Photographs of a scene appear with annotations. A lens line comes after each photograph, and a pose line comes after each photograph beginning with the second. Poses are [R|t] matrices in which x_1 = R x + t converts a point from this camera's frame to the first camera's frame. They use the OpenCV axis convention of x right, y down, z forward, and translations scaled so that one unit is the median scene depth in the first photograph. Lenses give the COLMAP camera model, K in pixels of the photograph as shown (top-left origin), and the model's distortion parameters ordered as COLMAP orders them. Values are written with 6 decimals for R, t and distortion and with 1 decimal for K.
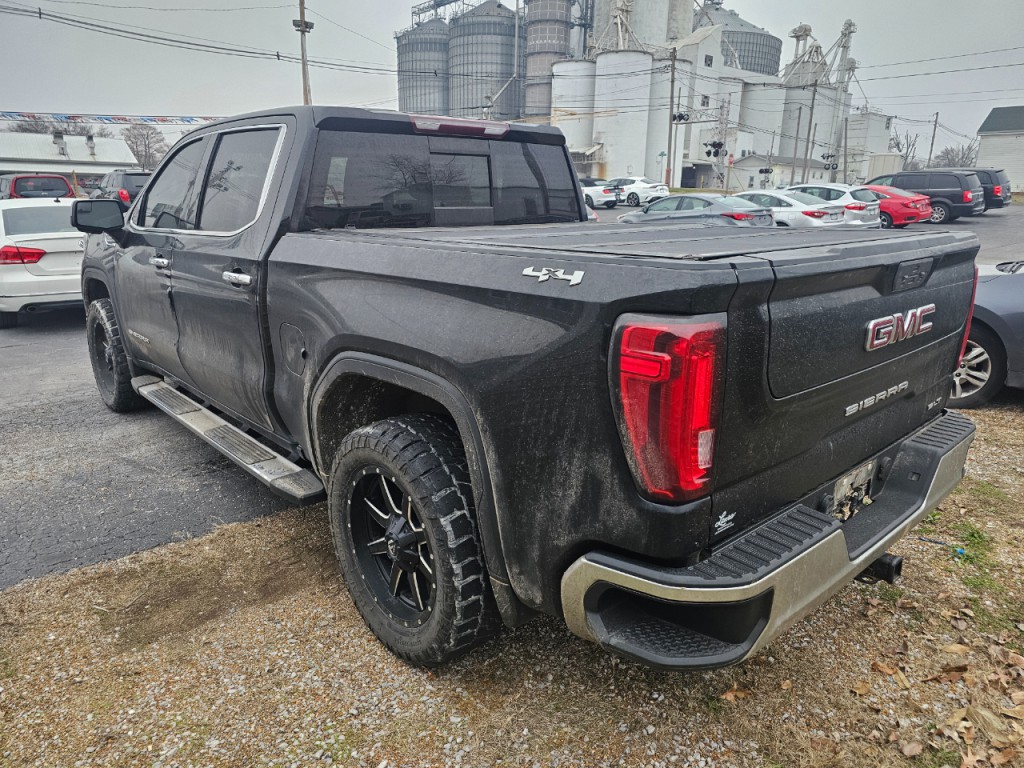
lens RADIAL K [[692.9, 0, 515.3], [0, 692.9, 386.5], [0, 0, 1]] dist [0.057739, -0.041763]
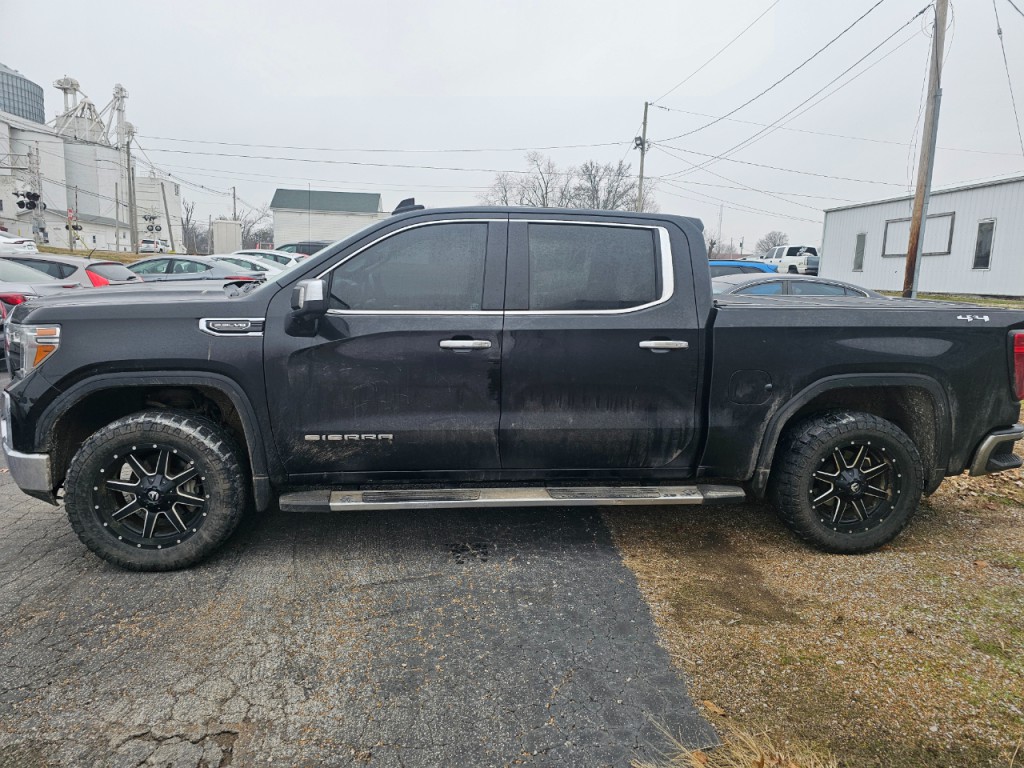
lens RADIAL K [[692.9, 0, 515.3], [0, 692.9, 386.5], [0, 0, 1]] dist [0.057739, -0.041763]
pose [[0.575922, -0.128520, 0.807339, -0.295014], [0.193230, 0.980982, 0.018320, -0.029457], [-0.794340, 0.145451, 0.589803, 0.091710]]
